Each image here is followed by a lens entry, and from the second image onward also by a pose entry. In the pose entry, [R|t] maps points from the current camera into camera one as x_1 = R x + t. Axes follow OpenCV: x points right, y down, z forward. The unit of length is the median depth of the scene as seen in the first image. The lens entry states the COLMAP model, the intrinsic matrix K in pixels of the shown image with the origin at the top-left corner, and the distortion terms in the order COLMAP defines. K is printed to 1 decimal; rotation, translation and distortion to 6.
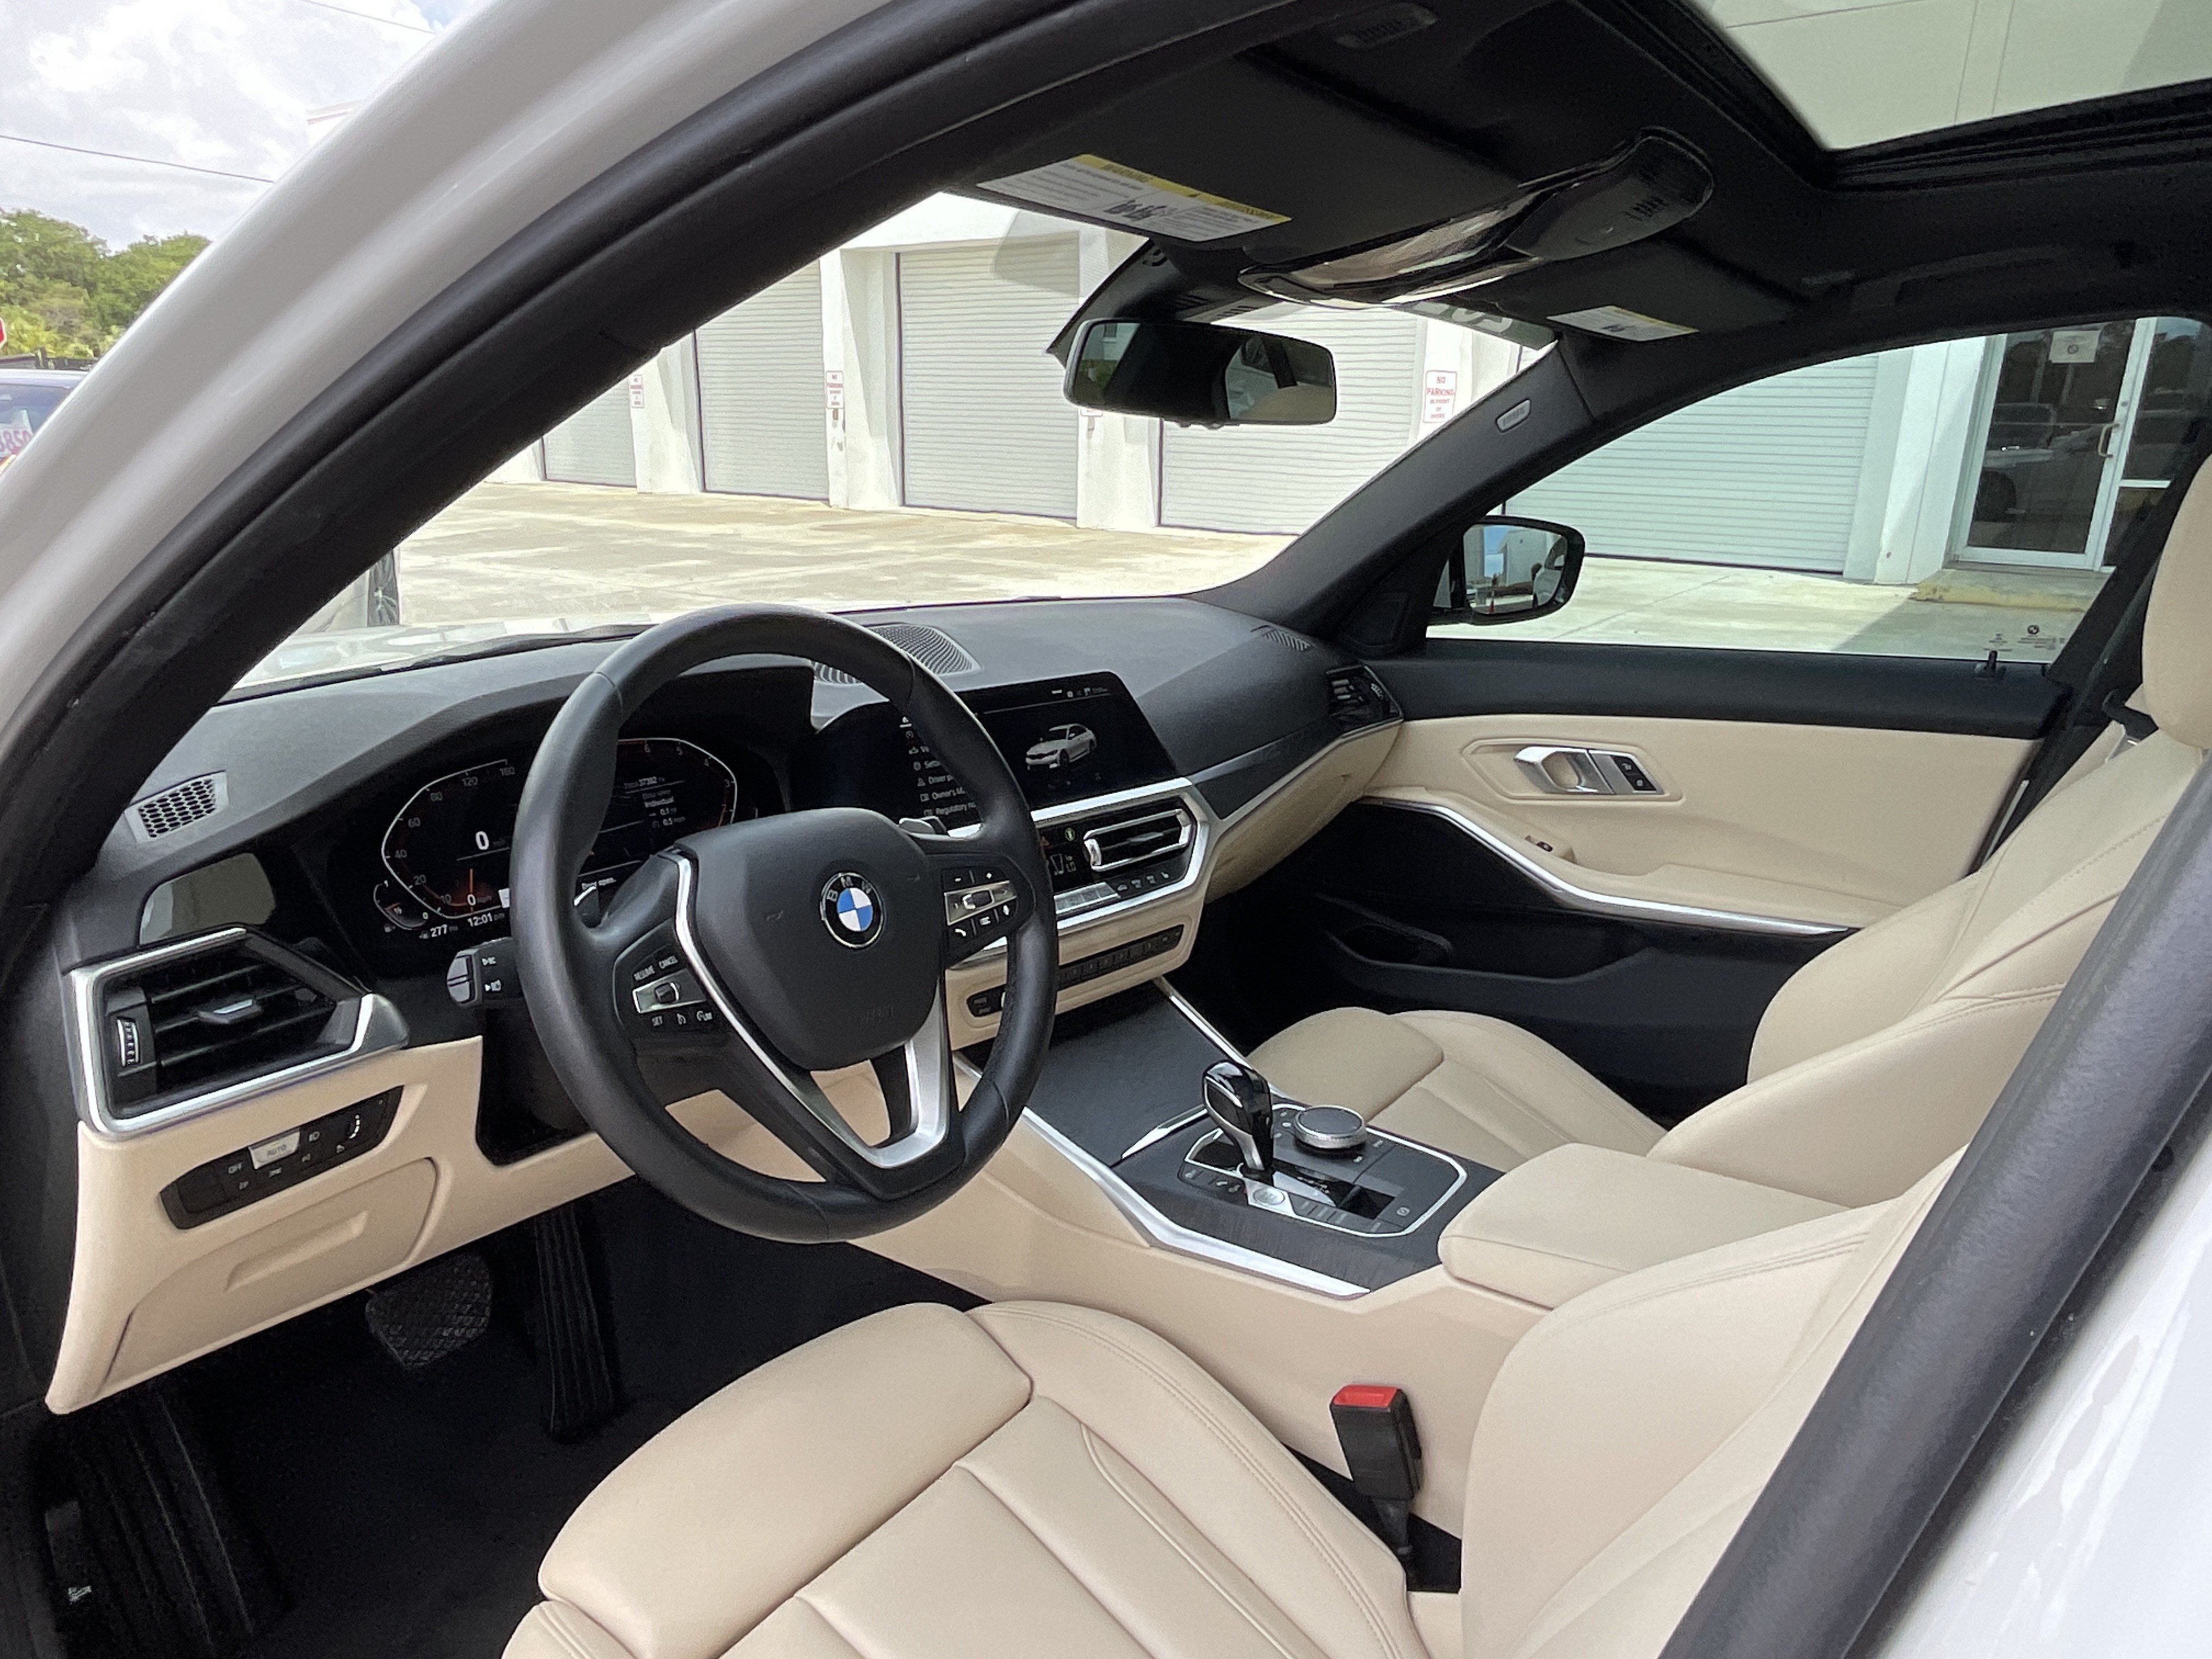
lens RADIAL K [[1372.6, 0, 1096.6], [0, 1372.6, 830.3], [0, 0, 1]] dist [0.002430, -0.003791]
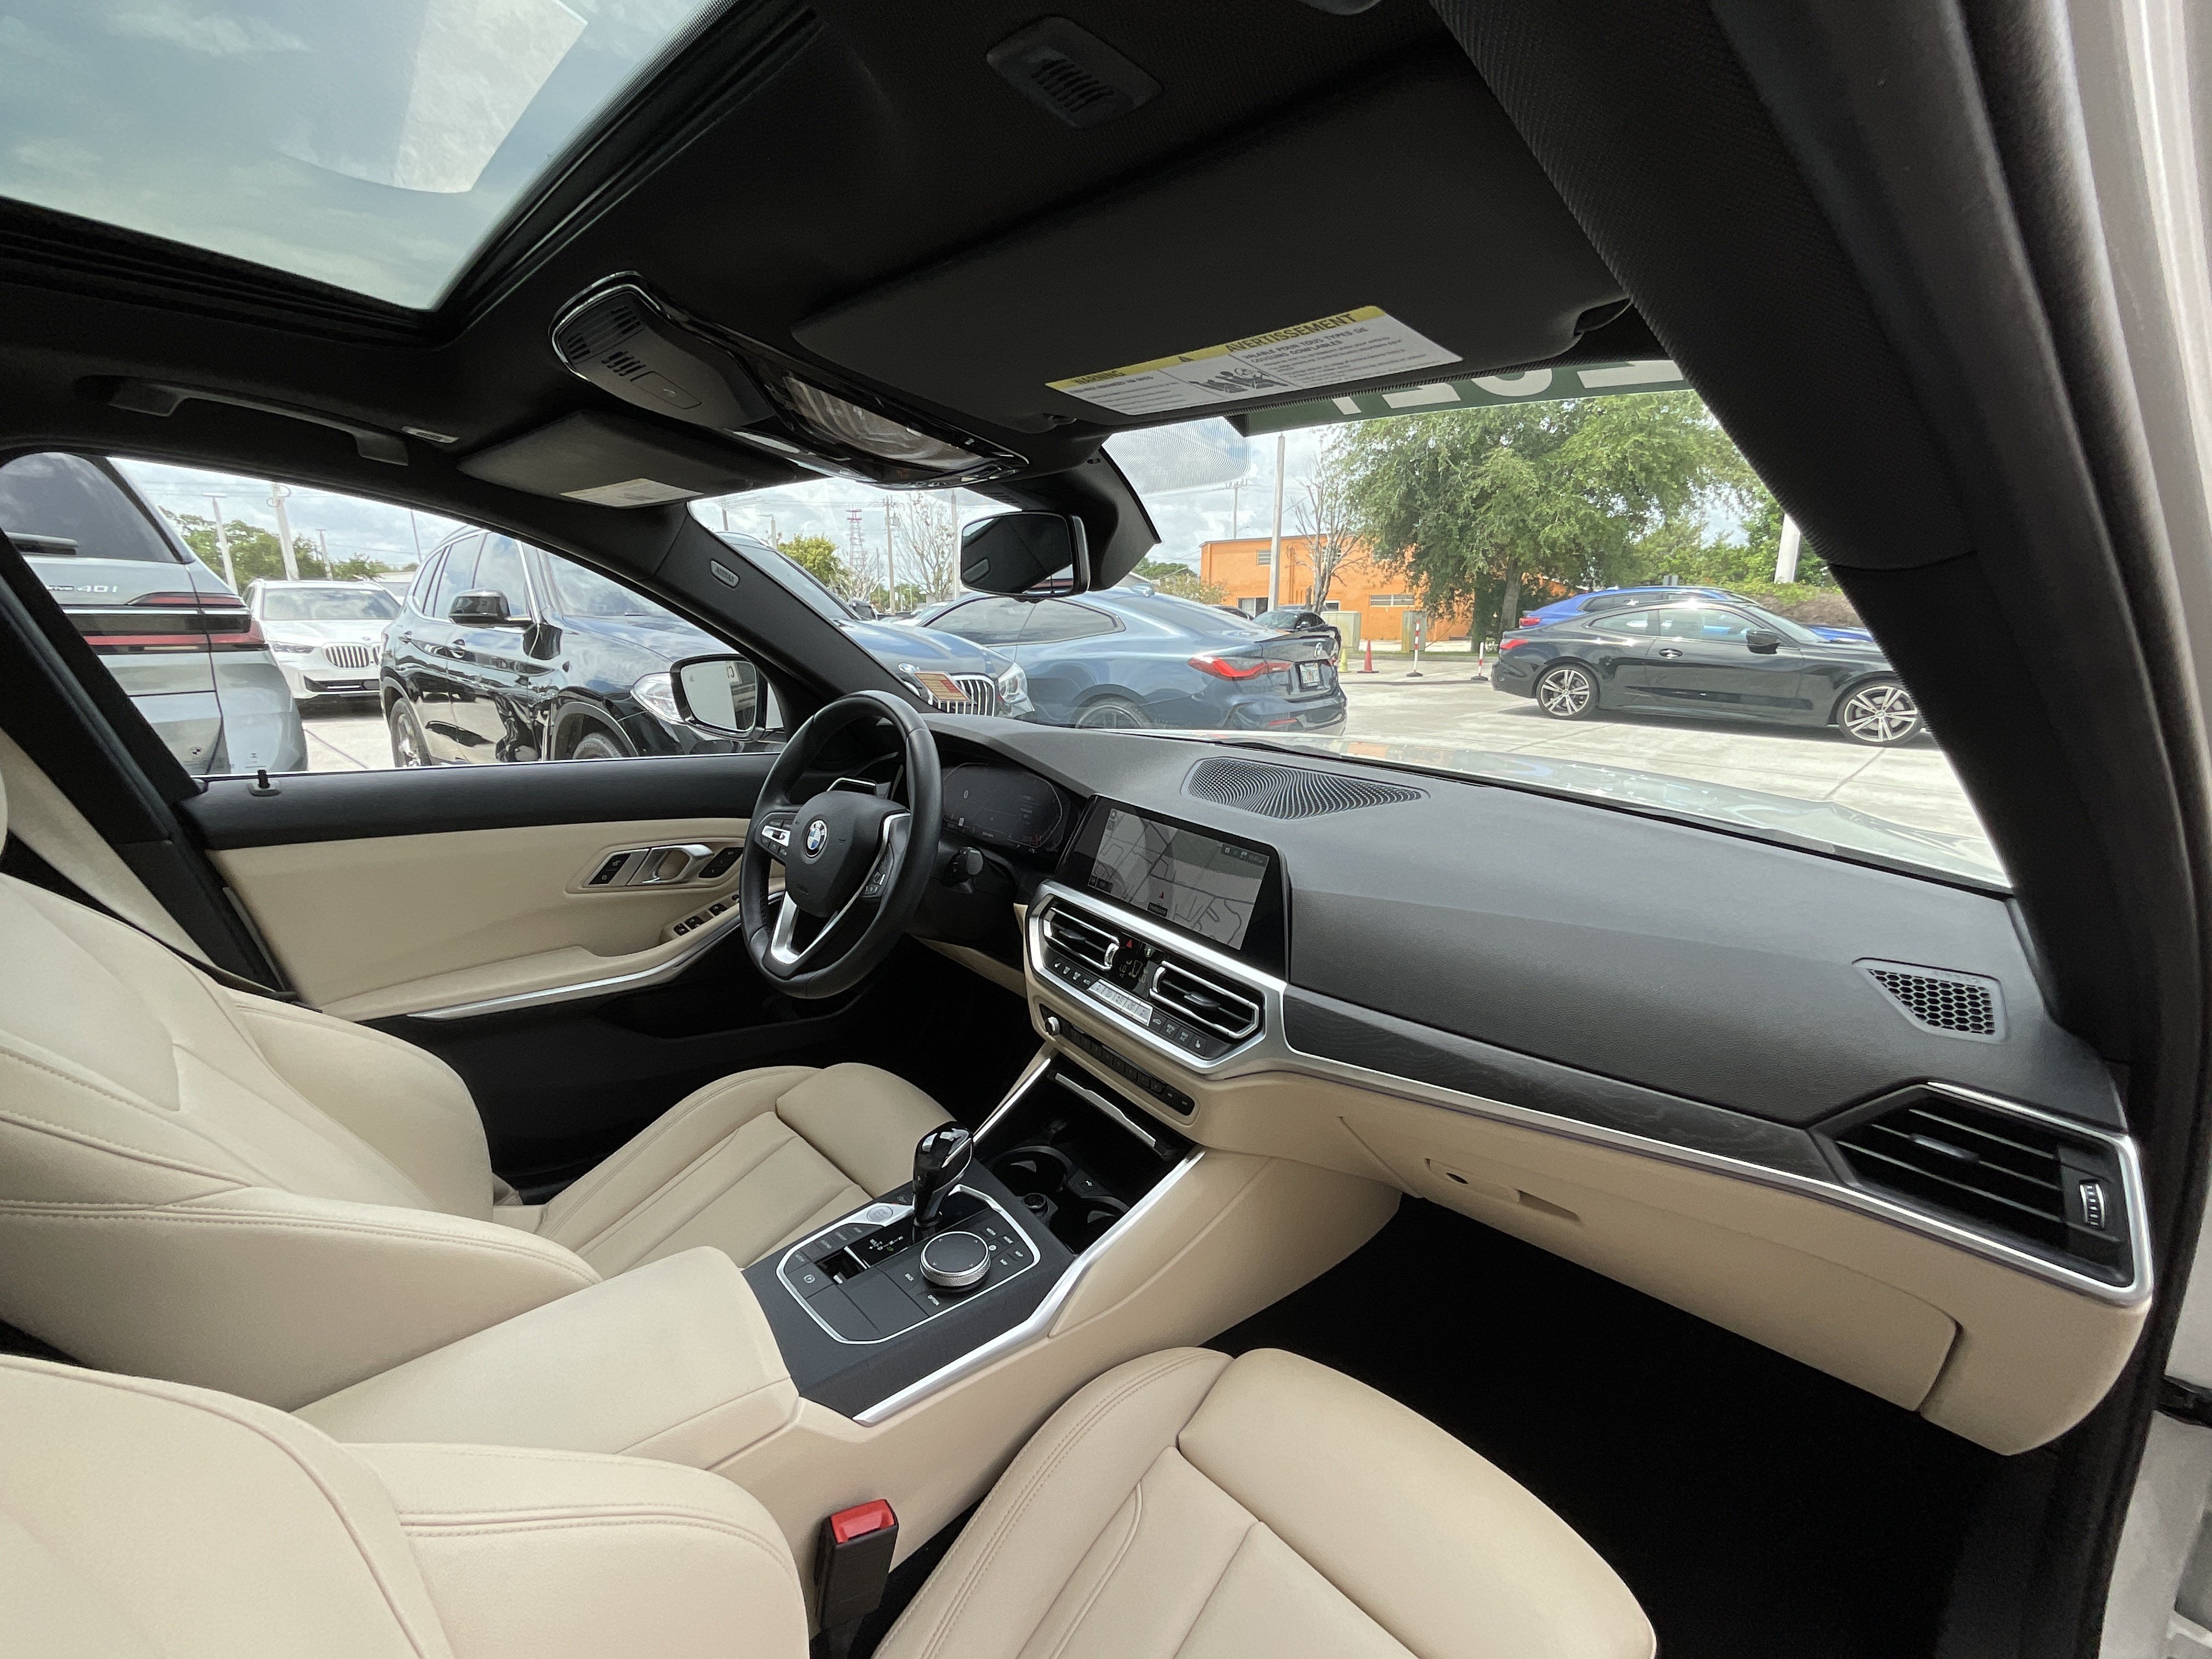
lens RADIAL K [[902.9, 0, 1103.4], [0, 902.9, 834.3], [0, 0, 1]] dist [0.001397, -0.001511]
pose [[-0.122694, 0.226648, -0.966218, 0.683104], [-0.290572, 0.922706, 0.253339, -0.264514], [0.948954, 0.311839, -0.047353, 0.946528]]
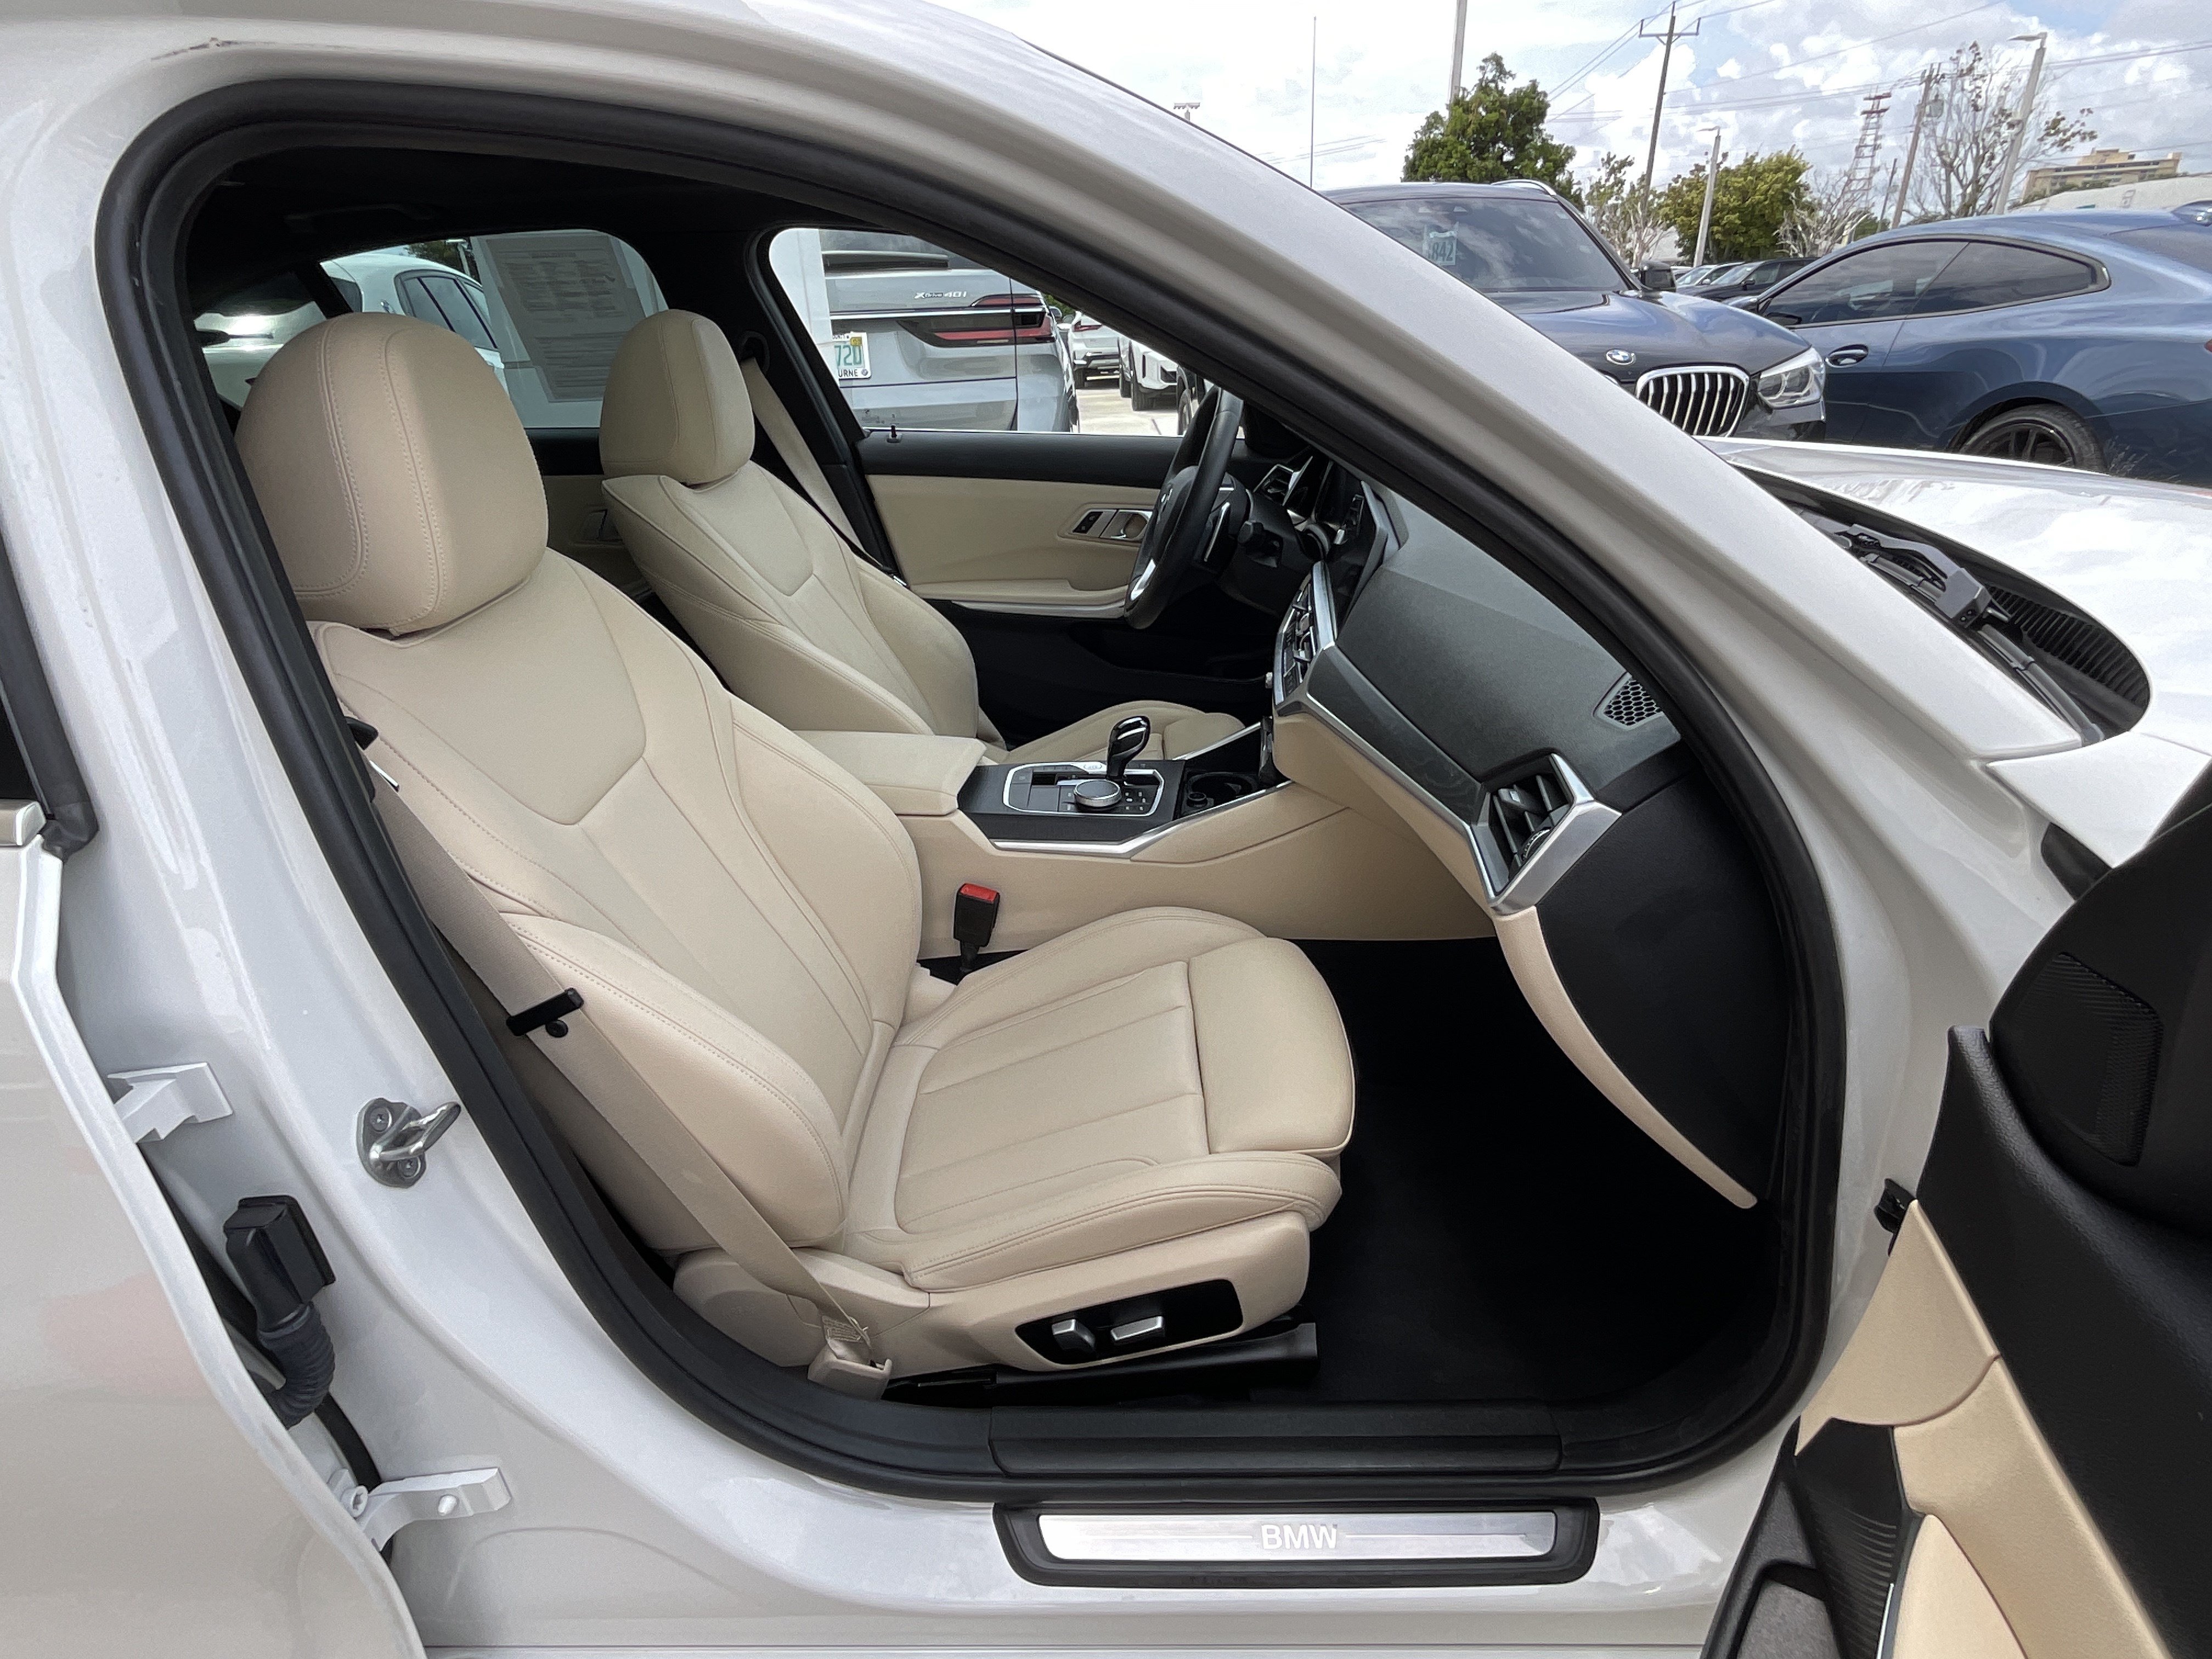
lens RADIAL K [[1094.0, 0, 1115.2], [0, 1094.0, 825.6], [0, 0, 1]] dist [-0.001131, 0.001247]
pose [[-0.780325, 0.290240, -0.553944, 0.758090], [-0.147933, 0.774973, 0.614437, -0.456652], [0.607626, 0.561407, -0.561795, 1.569125]]
